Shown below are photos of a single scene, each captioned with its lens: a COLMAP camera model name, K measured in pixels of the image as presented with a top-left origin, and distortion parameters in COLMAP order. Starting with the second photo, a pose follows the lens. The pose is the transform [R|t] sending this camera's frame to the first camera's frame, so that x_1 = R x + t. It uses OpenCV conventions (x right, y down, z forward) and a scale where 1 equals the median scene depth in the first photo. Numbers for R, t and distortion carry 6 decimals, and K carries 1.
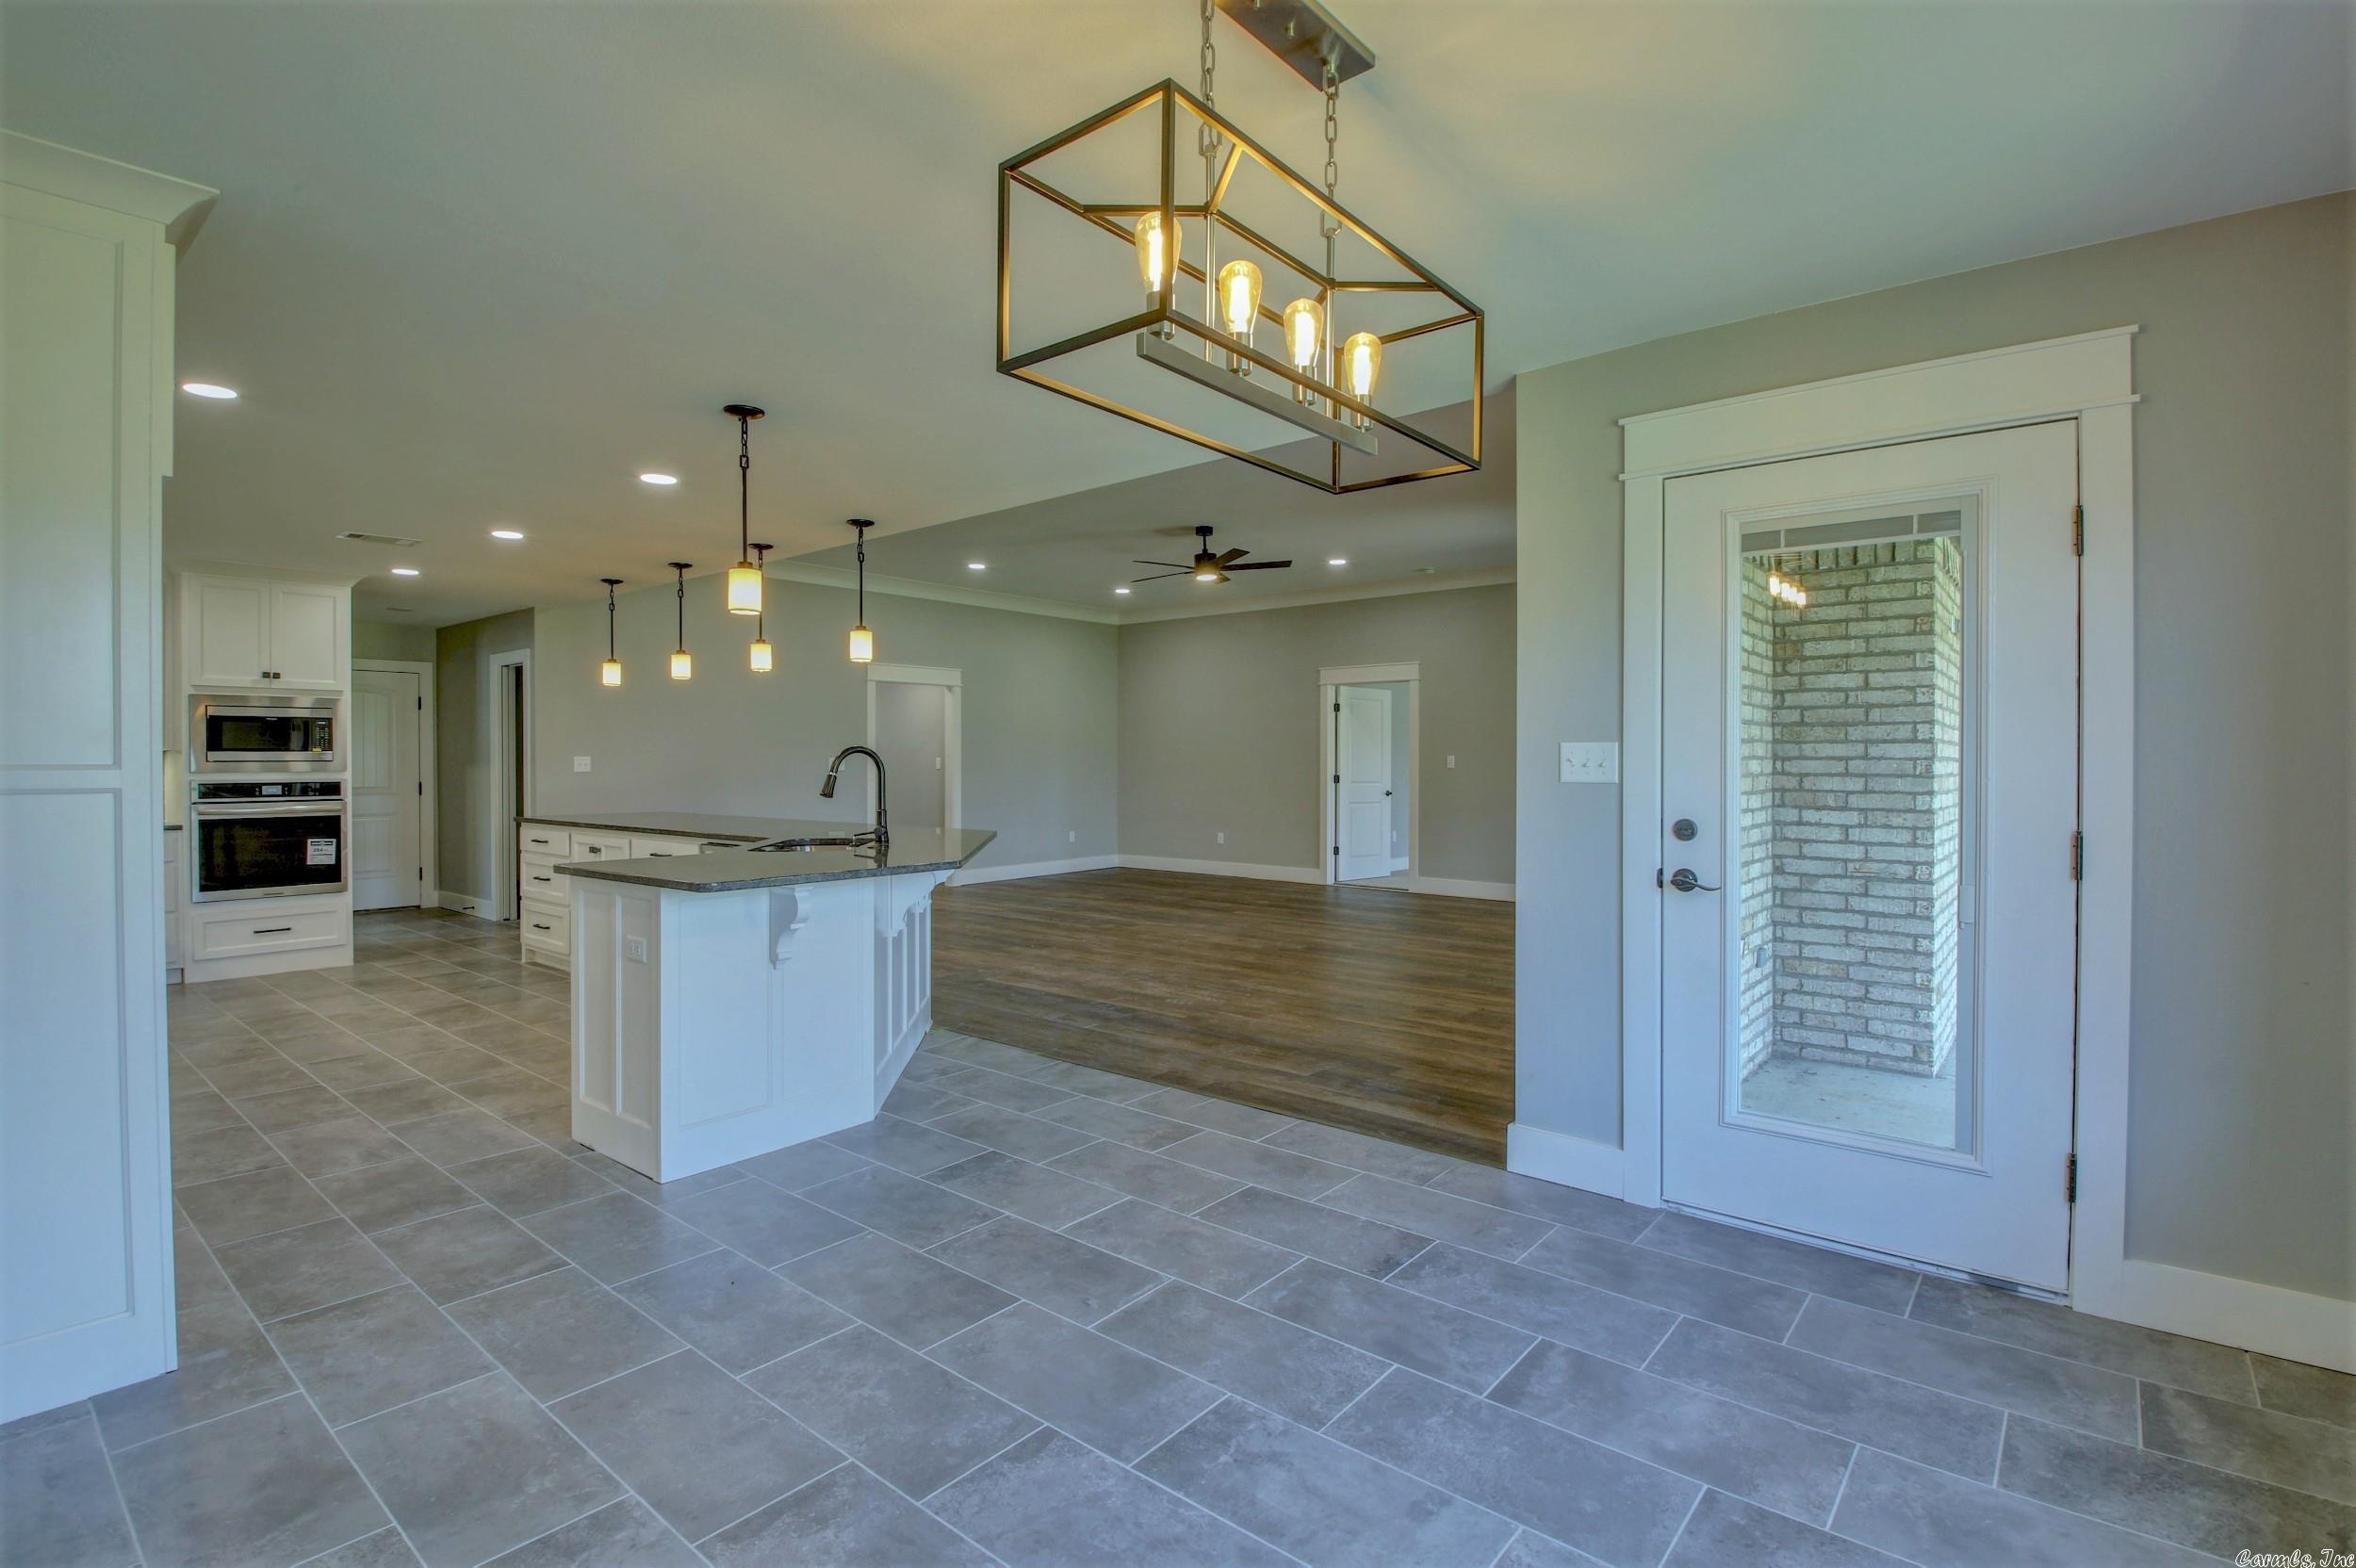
lens RADIAL K [[1107.5, 0, 1181.9], [0, 1107.5, 770.3], [0, 0, 1]] dist [0.015880, -0.029318]
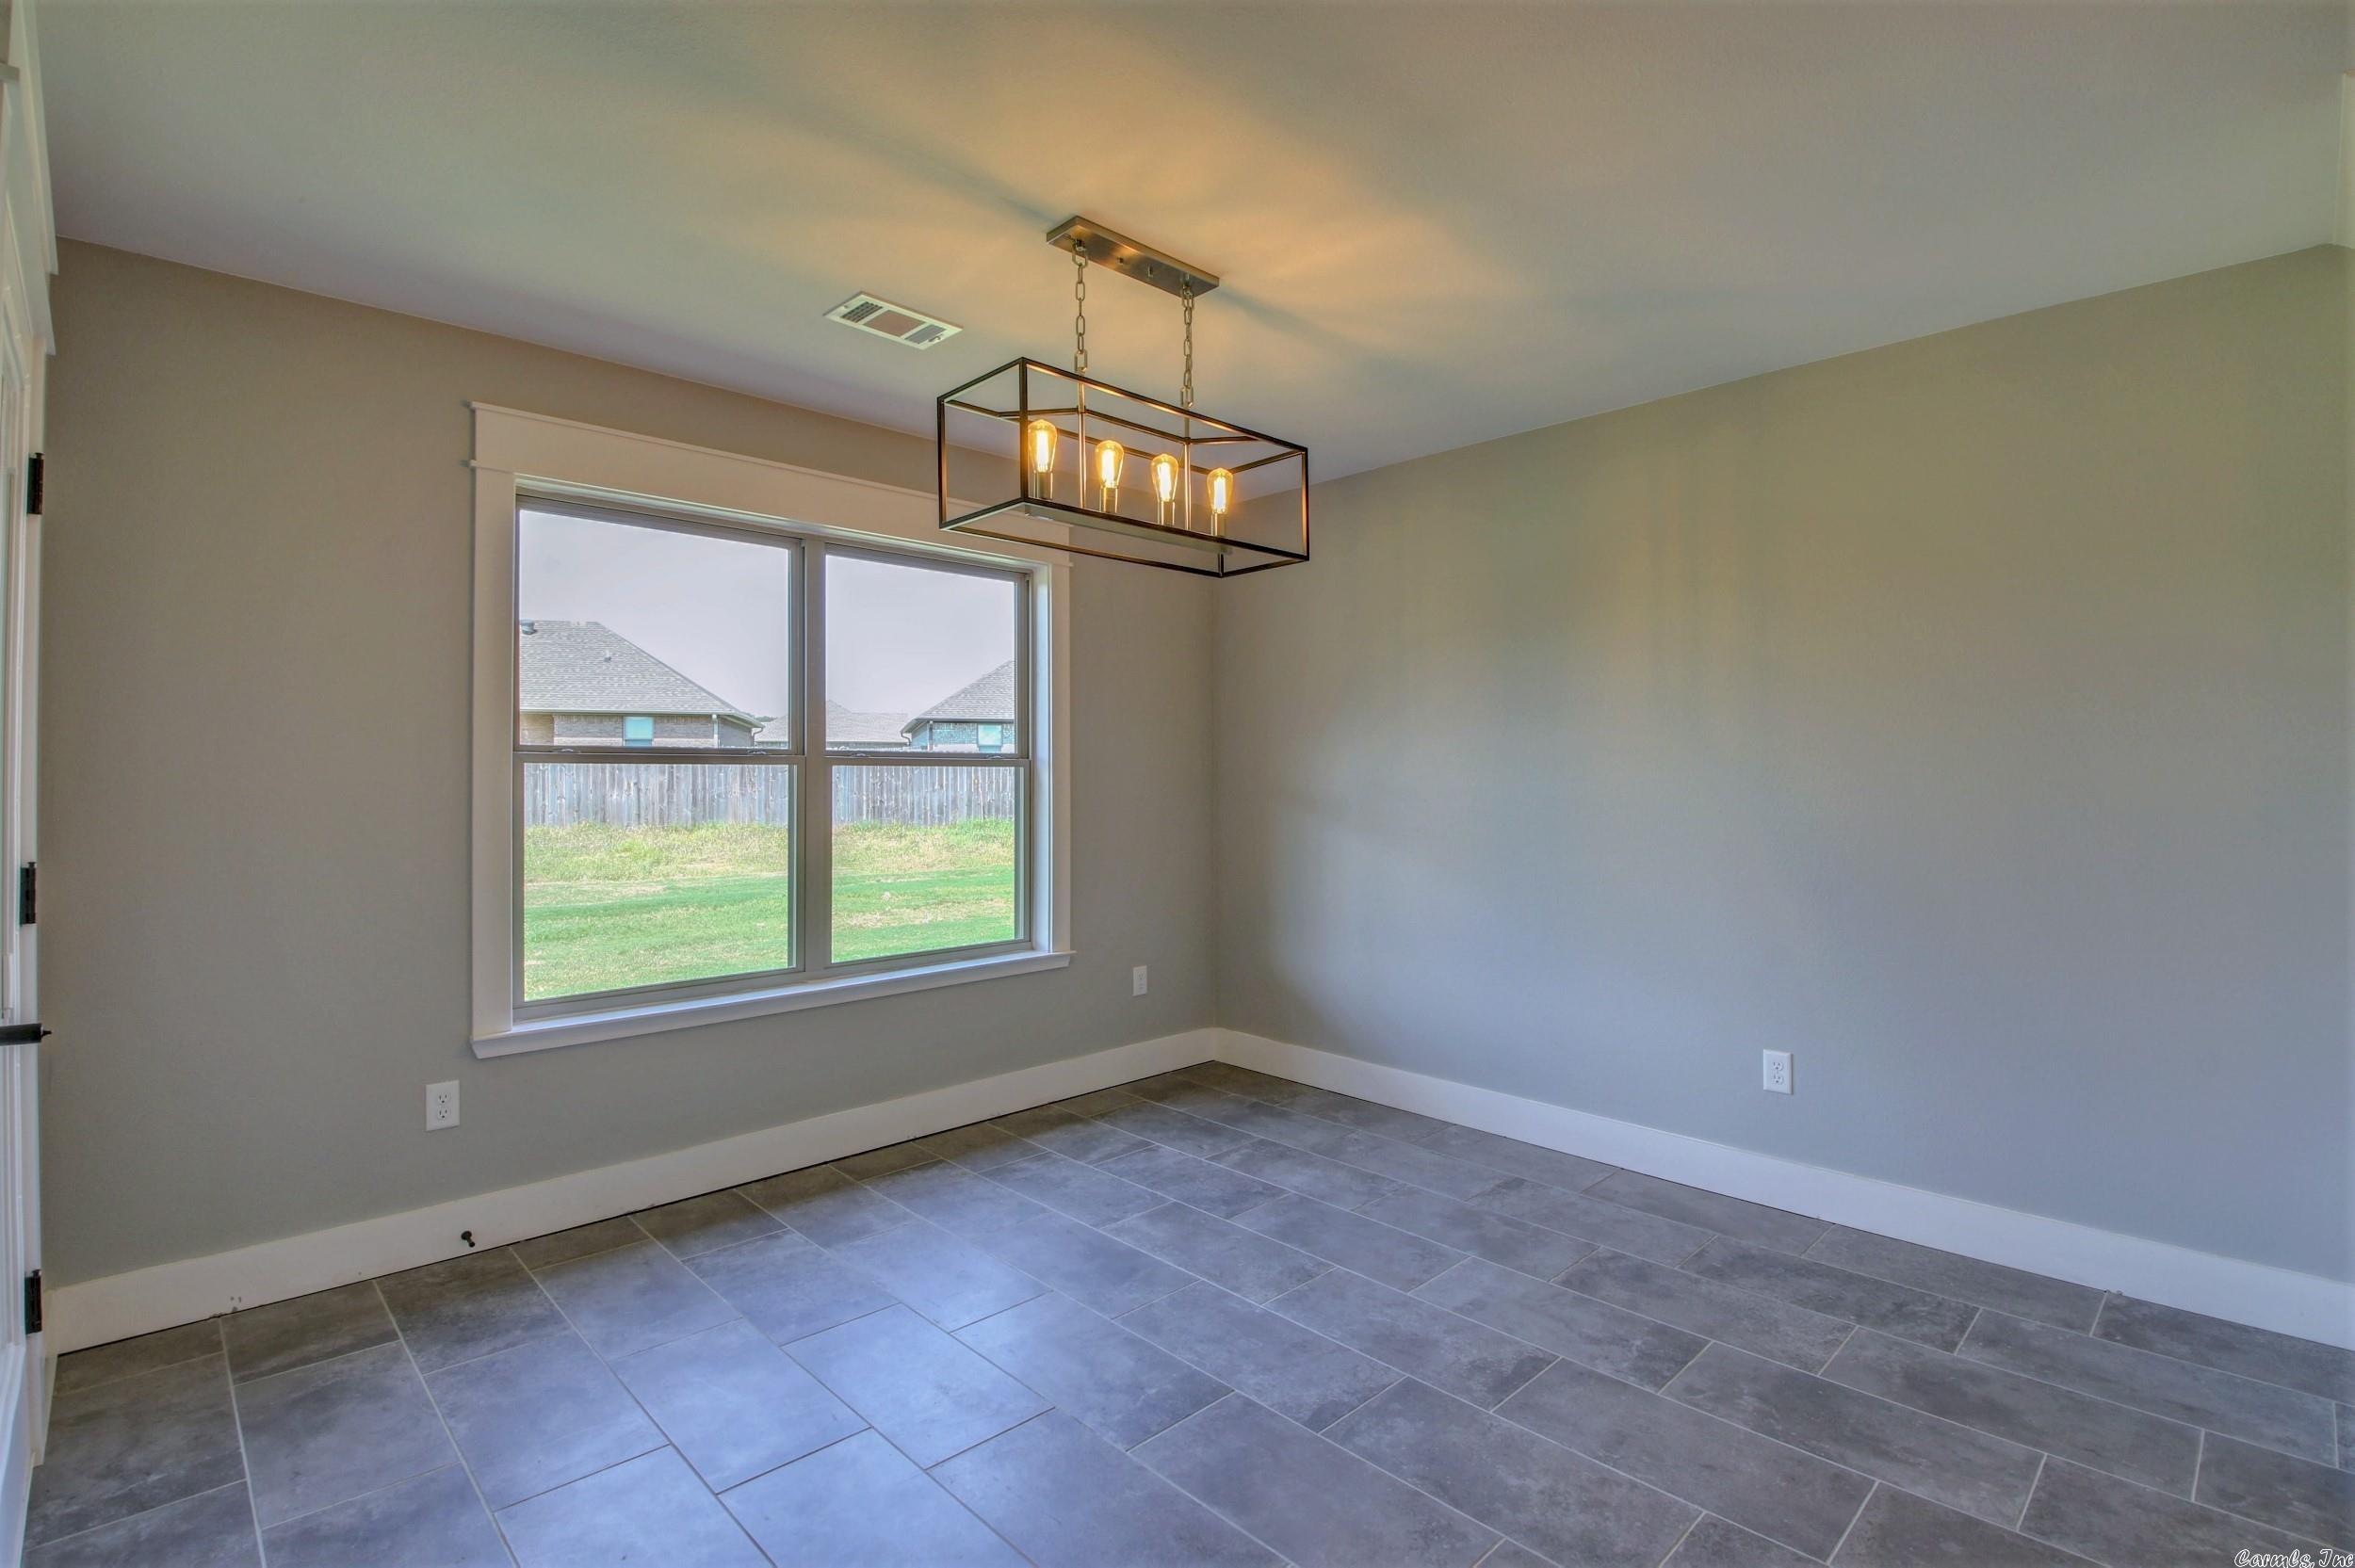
lens RADIAL K [[1091.5, 0, 1174.9], [0, 1091.5, 772.7], [0, 0, 1]] dist [0.016844, -0.028840]
pose [[-0.994138, 0.000590, 0.108115, -0.038026], [0.001099, 0.999989, 0.004651, -0.005203], [-0.108111, 0.004743, -0.994127, 0.753919]]
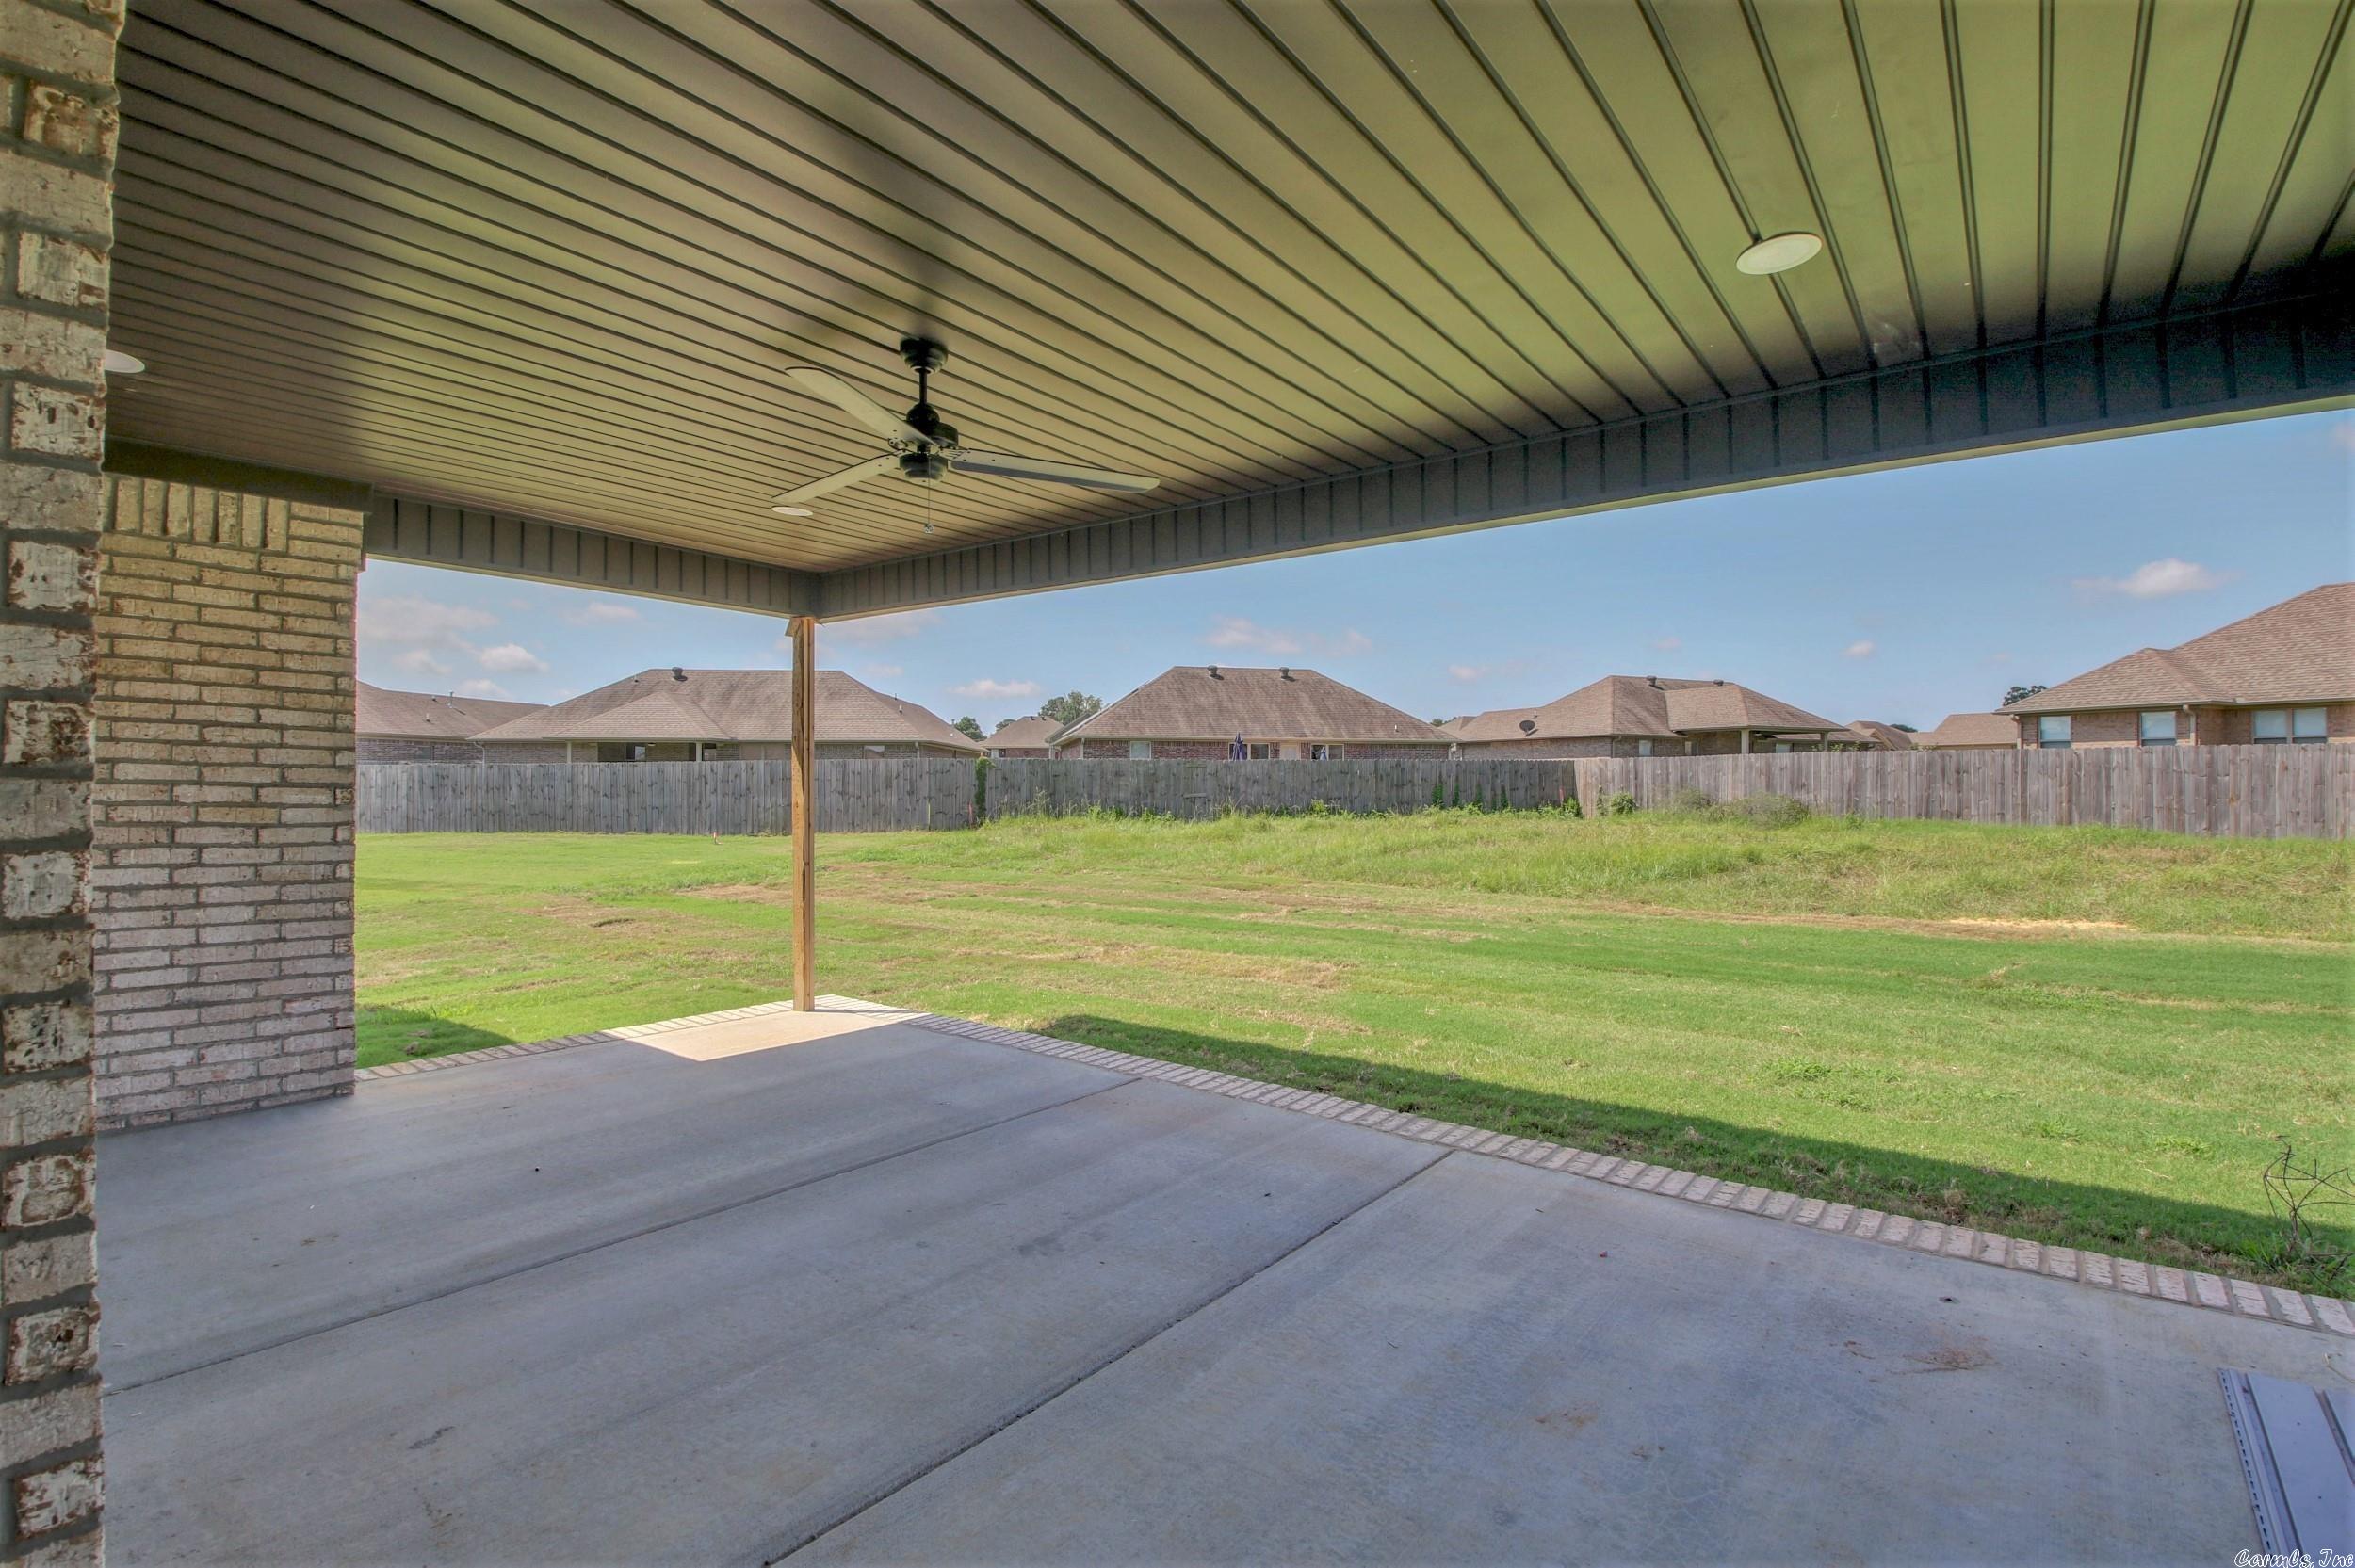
lens RADIAL K [[1099.4, 0, 1173.0], [0, 1099.4, 773.1], [0, 0, 1]] dist [0.011177, -0.022544]
pose [[-0.022624, 0.007332, 0.999717, 0.371403], [0.002571, 0.999970, -0.007276, 0.006526], [-0.999741, 0.002406, -0.022642, 0.648208]]
